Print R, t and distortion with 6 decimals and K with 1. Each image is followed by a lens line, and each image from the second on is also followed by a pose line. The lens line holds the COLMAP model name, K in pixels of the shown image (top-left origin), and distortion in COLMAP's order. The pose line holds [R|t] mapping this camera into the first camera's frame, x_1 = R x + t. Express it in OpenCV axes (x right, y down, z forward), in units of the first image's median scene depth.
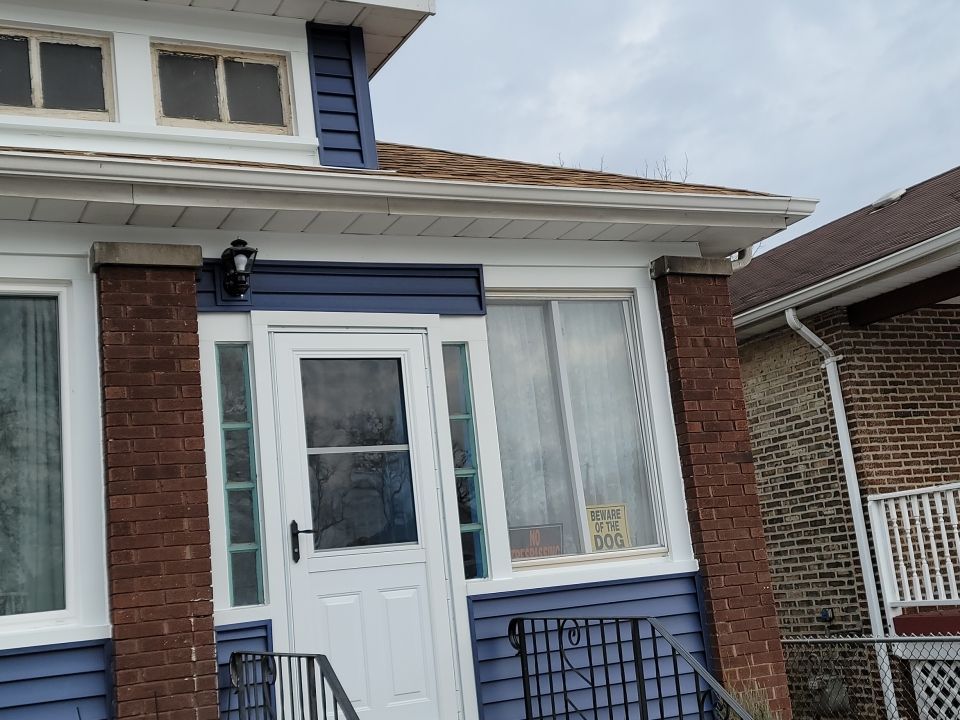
lens RADIAL K [[1201.8, 0, 469.9], [0, 1201.8, 358.2], [0, 0, 1]] dist [0.078202, 0.000000]
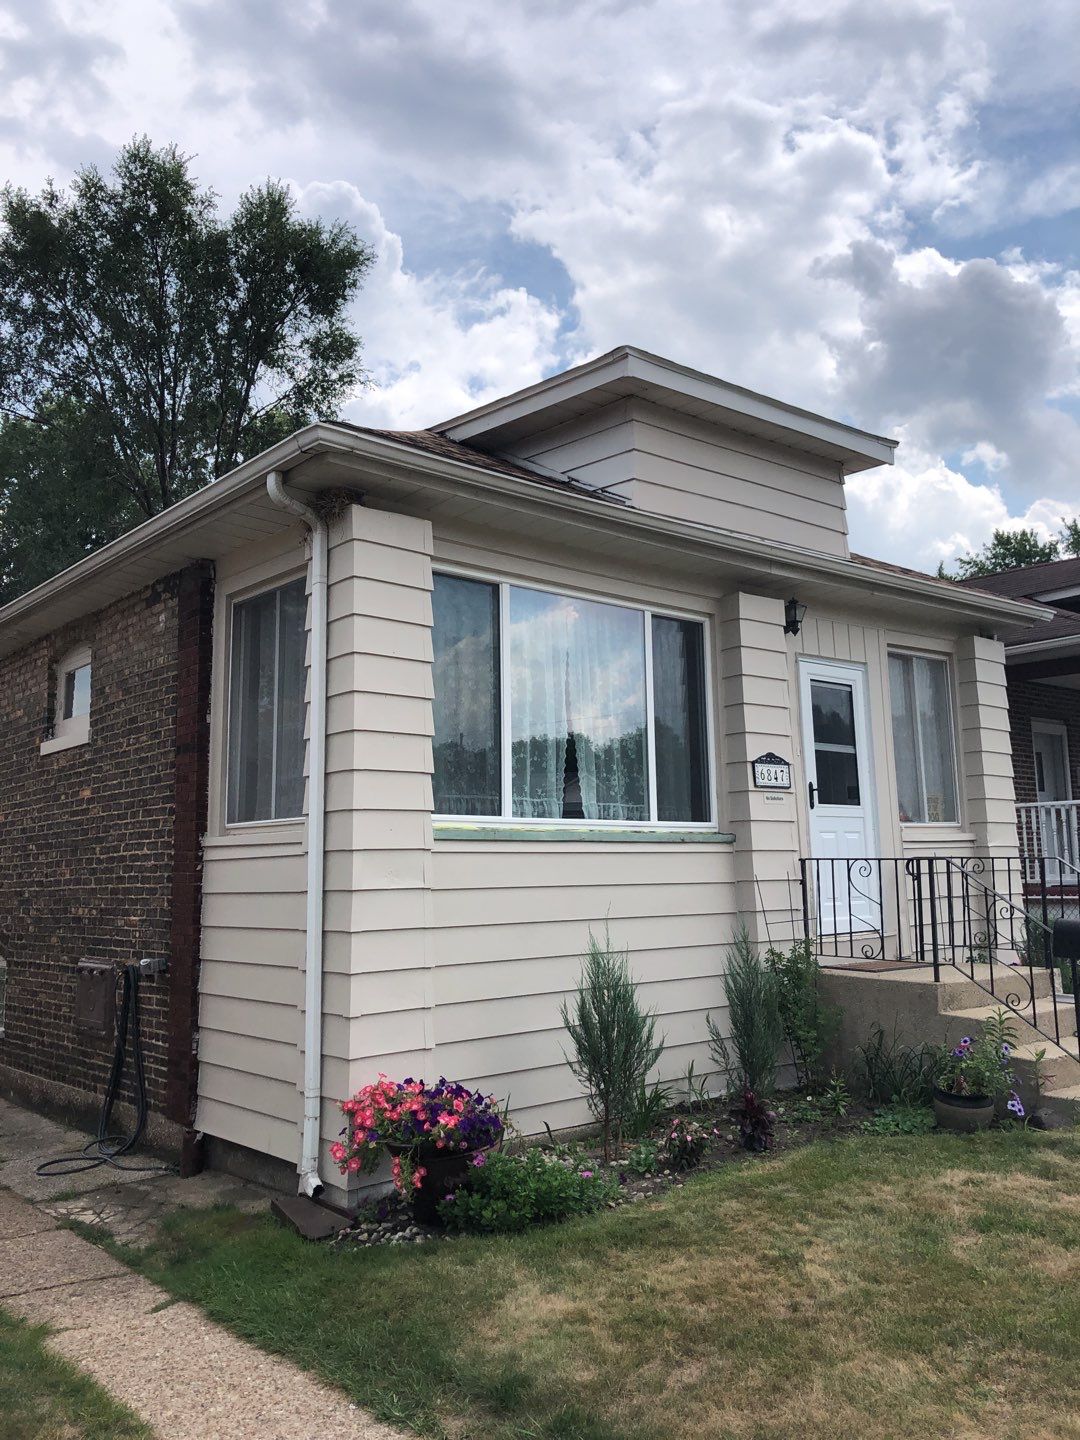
lens RADIAL K [[1197.8, 0, 538.8], [0, 1197.8, 714.0], [0, 0, 1]] dist [0.026765, 0.012743]
pose [[0.961521, 0.115131, 0.249444, -0.852432], [-0.126920, 0.991408, 0.031647, 0.039460], [-0.243657, -0.062088, 0.967872, -0.411389]]
